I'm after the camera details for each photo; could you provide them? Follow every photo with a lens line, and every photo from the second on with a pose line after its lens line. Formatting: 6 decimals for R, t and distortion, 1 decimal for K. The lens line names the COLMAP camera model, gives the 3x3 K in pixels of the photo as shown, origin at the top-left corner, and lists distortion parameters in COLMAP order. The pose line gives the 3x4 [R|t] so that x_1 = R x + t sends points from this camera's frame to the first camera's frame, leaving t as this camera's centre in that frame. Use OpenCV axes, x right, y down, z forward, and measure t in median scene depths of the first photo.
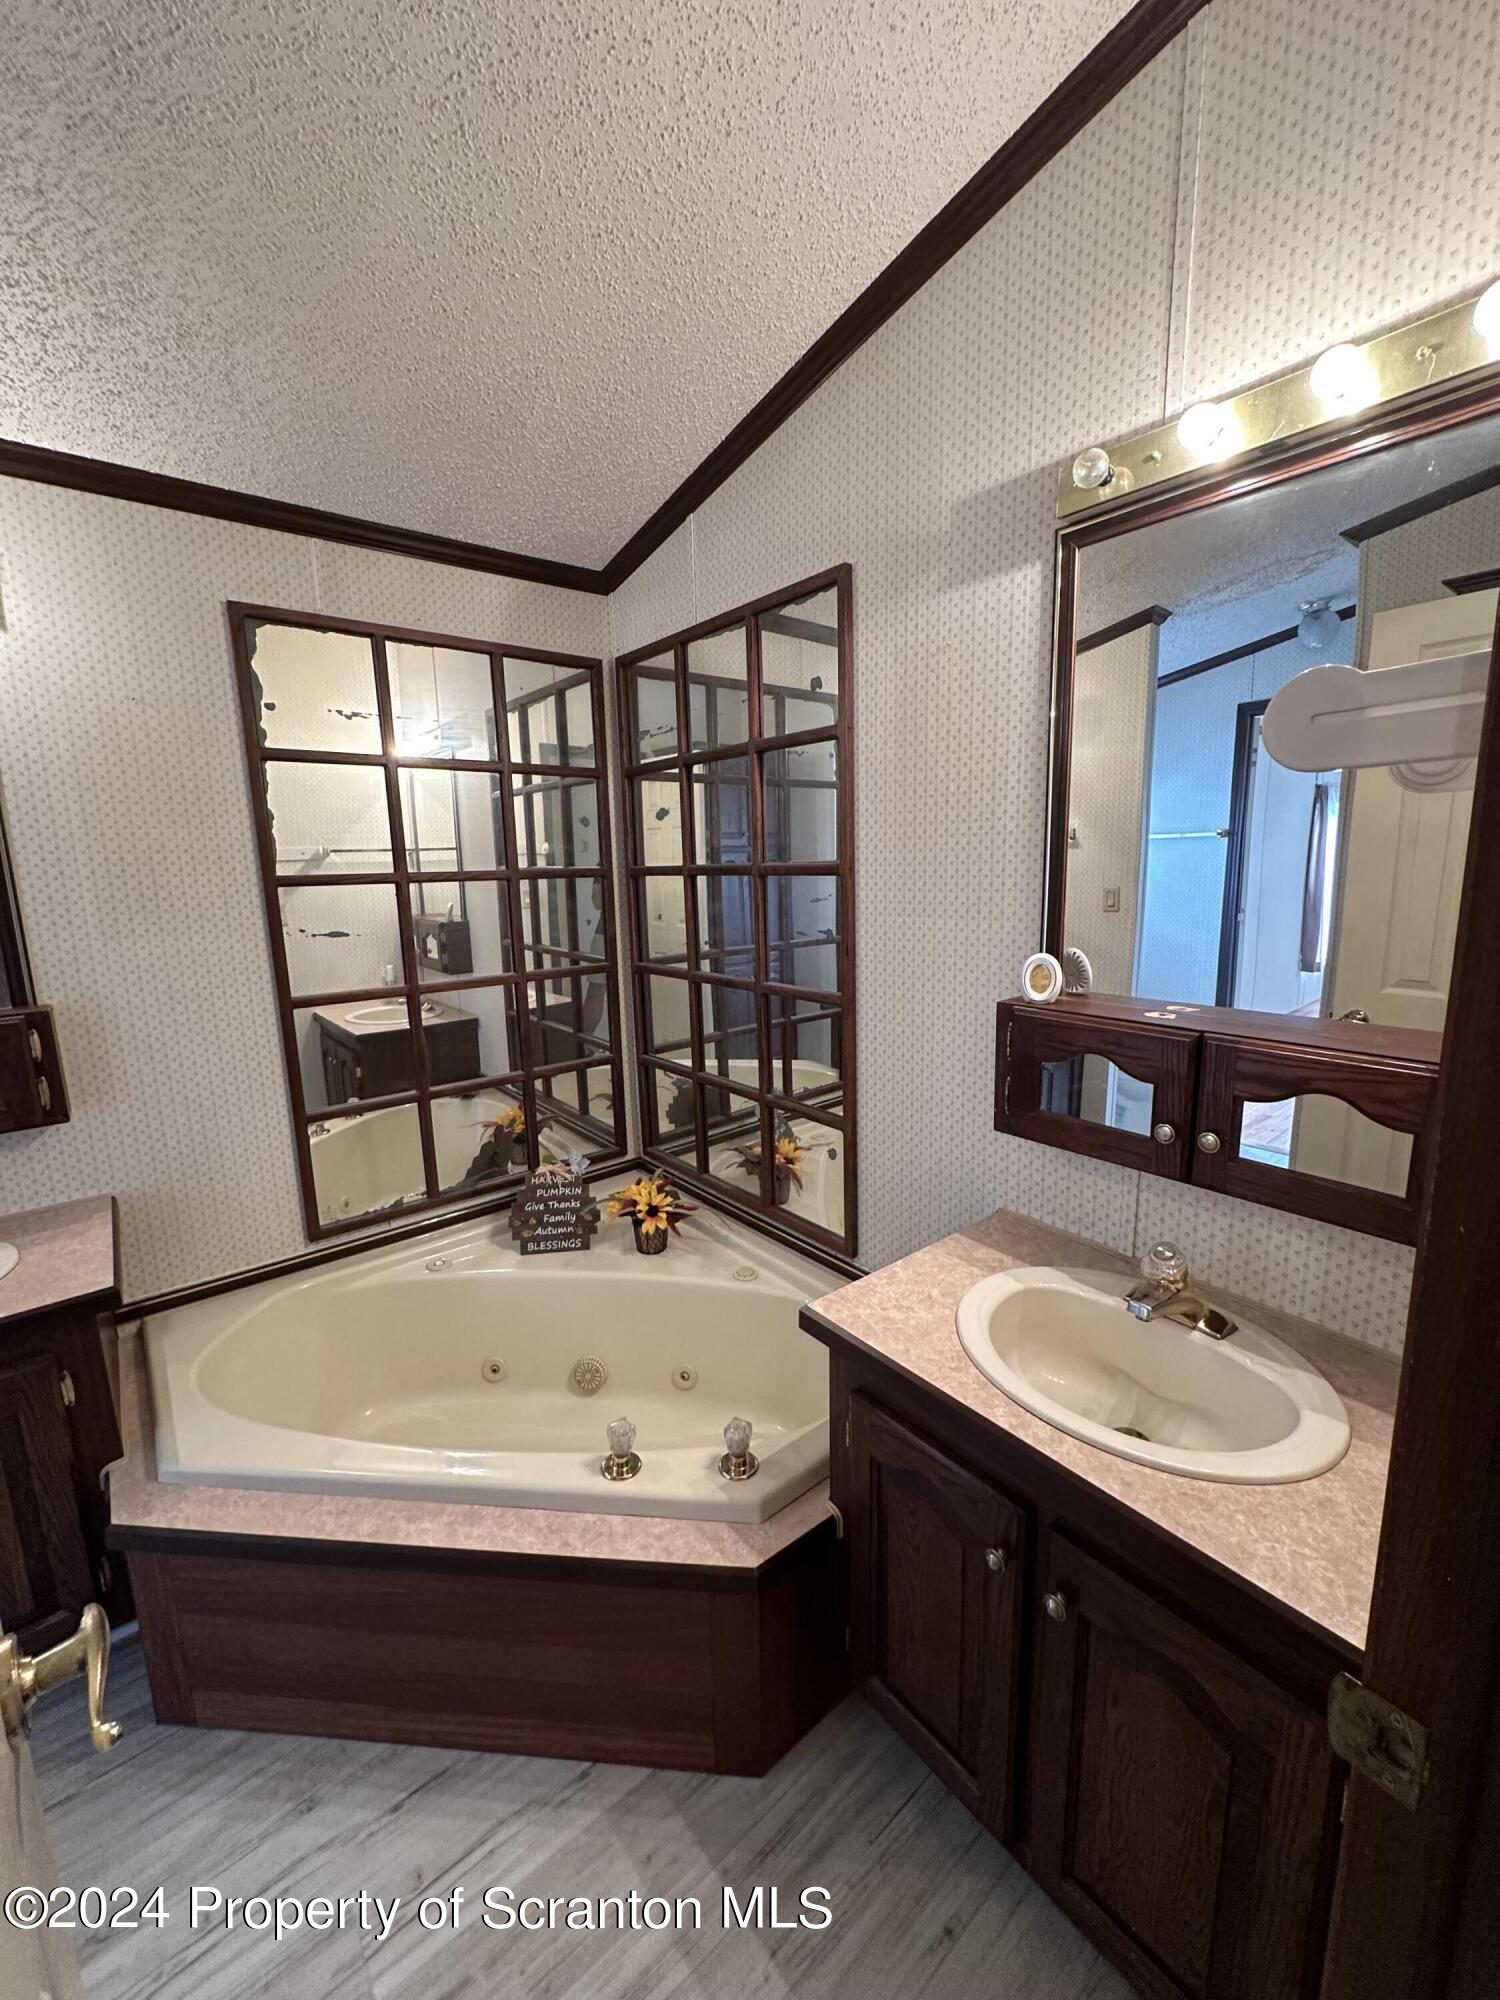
lens RADIAL K [[801.5, 0, 750.0], [0, 801.5, 1000.0], [0, 0, 1]] dist [-0.000301, -0.000032]
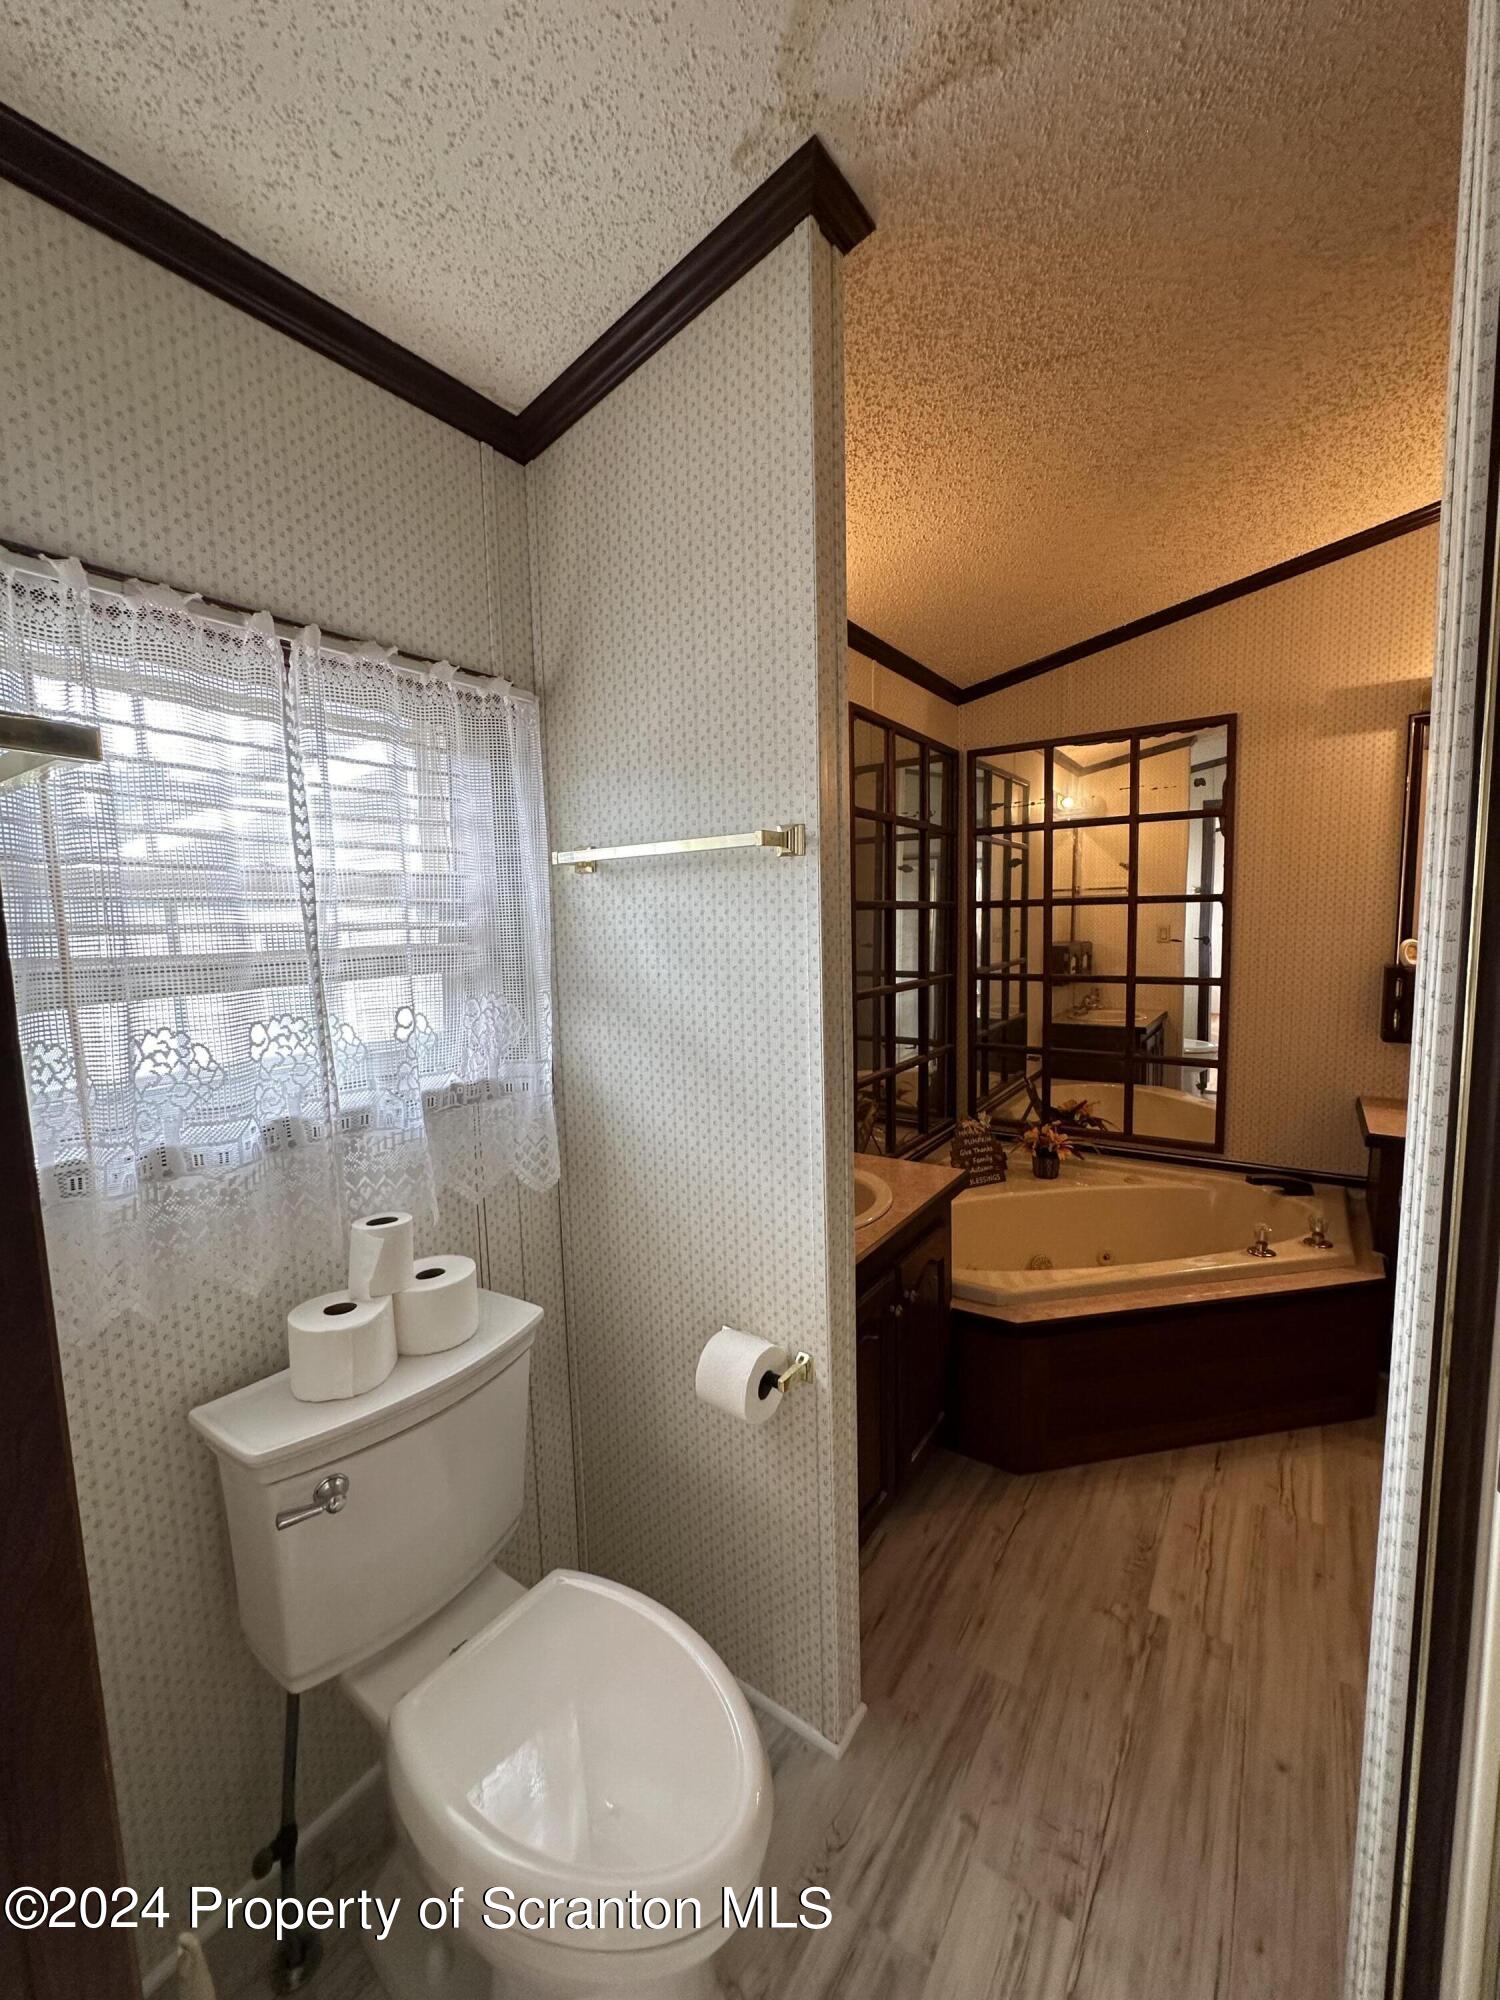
lens RADIAL K [[801.5, 0, 750.0], [0, 801.5, 1000.0], [0, 0, 1]] dist [-0.000301, -0.000032]
pose [[0.958701, -0.027503, 0.283084, -1.026682], [0.049359, 0.996299, -0.070366, 0.086473], [-0.280101, 0.081433, 0.956510, -0.196017]]
